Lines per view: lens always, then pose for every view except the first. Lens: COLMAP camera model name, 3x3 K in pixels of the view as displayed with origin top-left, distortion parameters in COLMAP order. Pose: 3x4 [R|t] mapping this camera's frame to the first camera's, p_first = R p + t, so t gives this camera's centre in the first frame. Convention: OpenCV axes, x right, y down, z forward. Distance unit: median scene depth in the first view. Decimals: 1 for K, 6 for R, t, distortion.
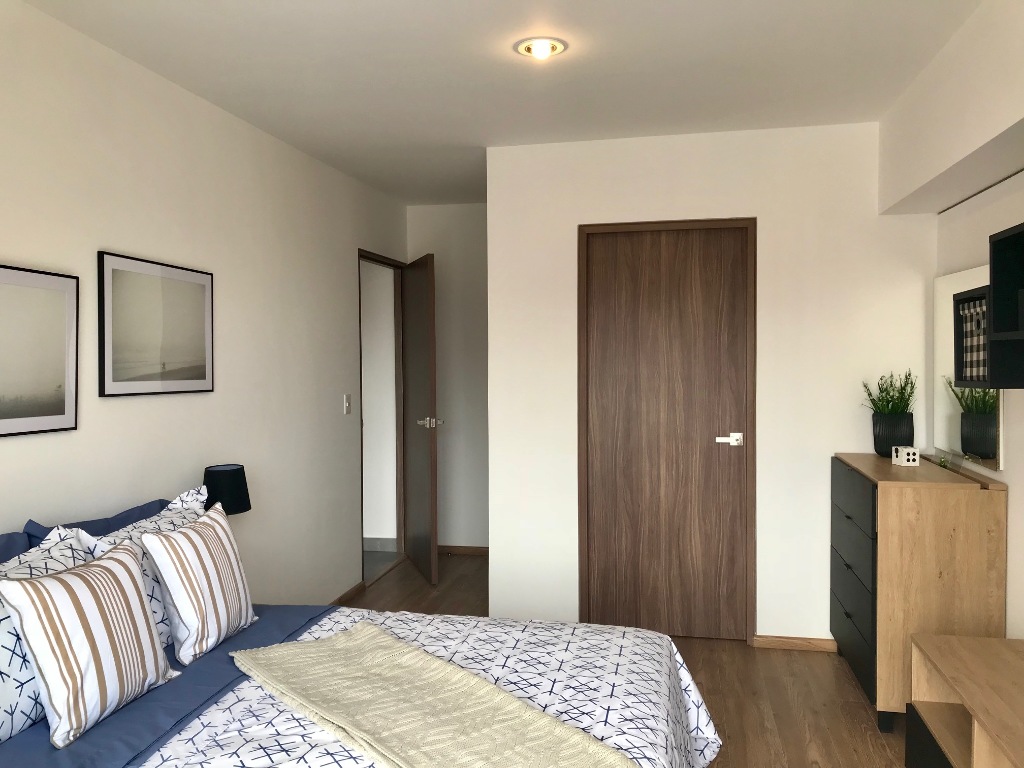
lens RADIAL K [[840.4, 0, 506.6], [0, 840.4, 376.0], [0, 0, 1]] dist [0.031104, -0.004572]
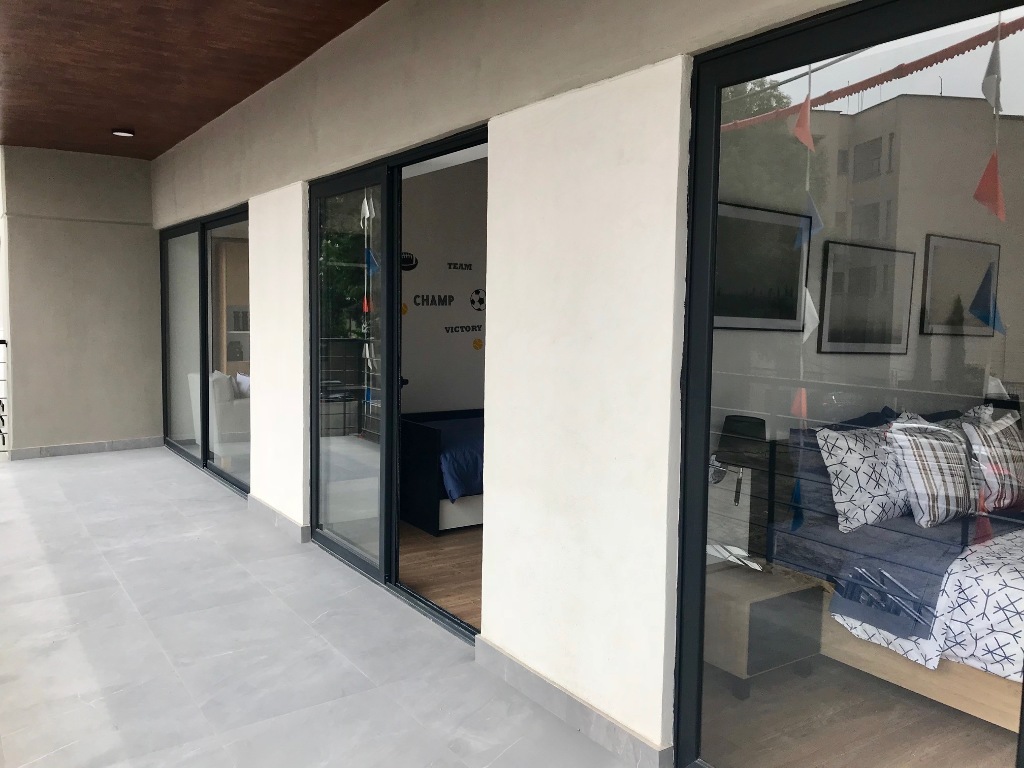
lens RADIAL K [[840.4, 0, 506.6], [0, 840.4, 376.0], [0, 0, 1]] dist [0.031104, -0.004572]
pose [[0.712028, 0.071034, -0.698549, 0.045189], [-0.038353, 0.997319, 0.062323, 0.039544], [0.701103, -0.017584, 0.712843, -0.654134]]
